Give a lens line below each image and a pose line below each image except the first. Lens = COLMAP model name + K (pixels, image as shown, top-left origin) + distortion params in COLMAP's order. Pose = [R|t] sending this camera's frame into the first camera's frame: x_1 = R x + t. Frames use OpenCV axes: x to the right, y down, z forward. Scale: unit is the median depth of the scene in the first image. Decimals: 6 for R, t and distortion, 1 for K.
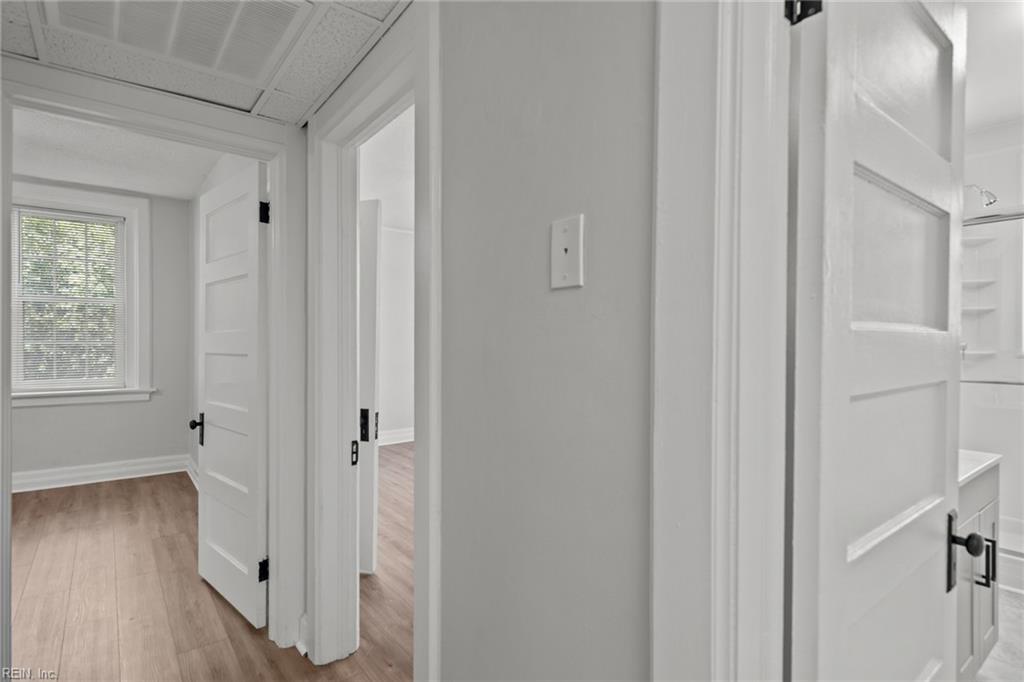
lens RADIAL K [[520.3, 0, 511.1], [0, 520.3, 341.0], [0, 0, 1]] dist [0.019037, 0.000453]
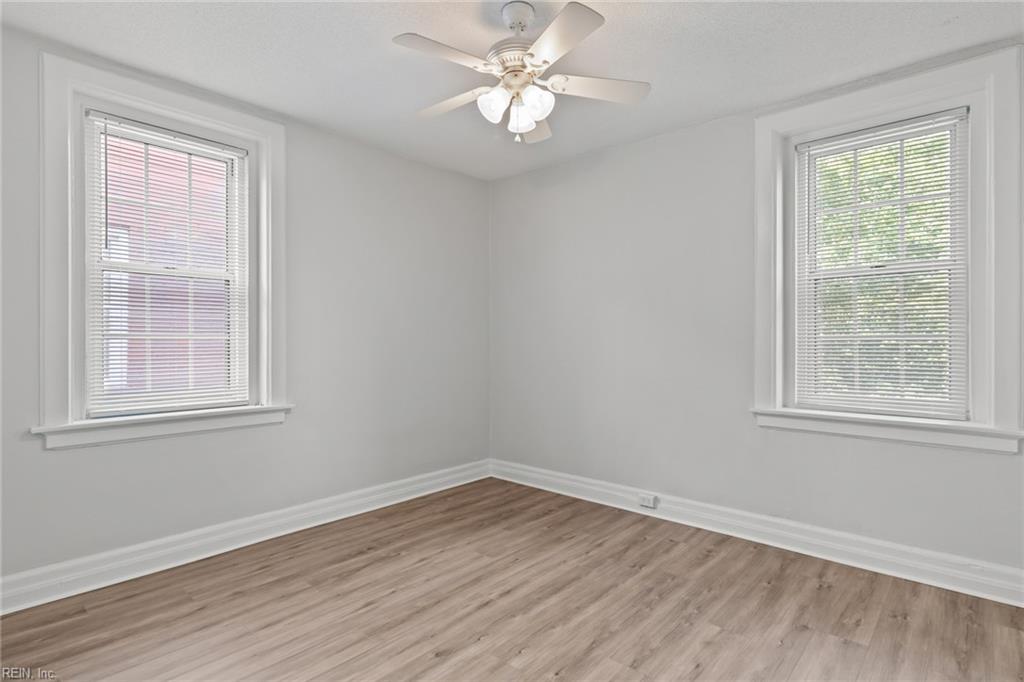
lens RADIAL K [[520.3, 0, 511.4], [0, 520.3, 335.9], [0, 0, 1]] dist [0.019037, 0.000453]
pose [[0.178878, 0.008932, -0.983831, -0.285927], [-0.001599, 0.999960, 0.008788, -0.005979], [0.983870, 0.000001, 0.178885, 0.446601]]
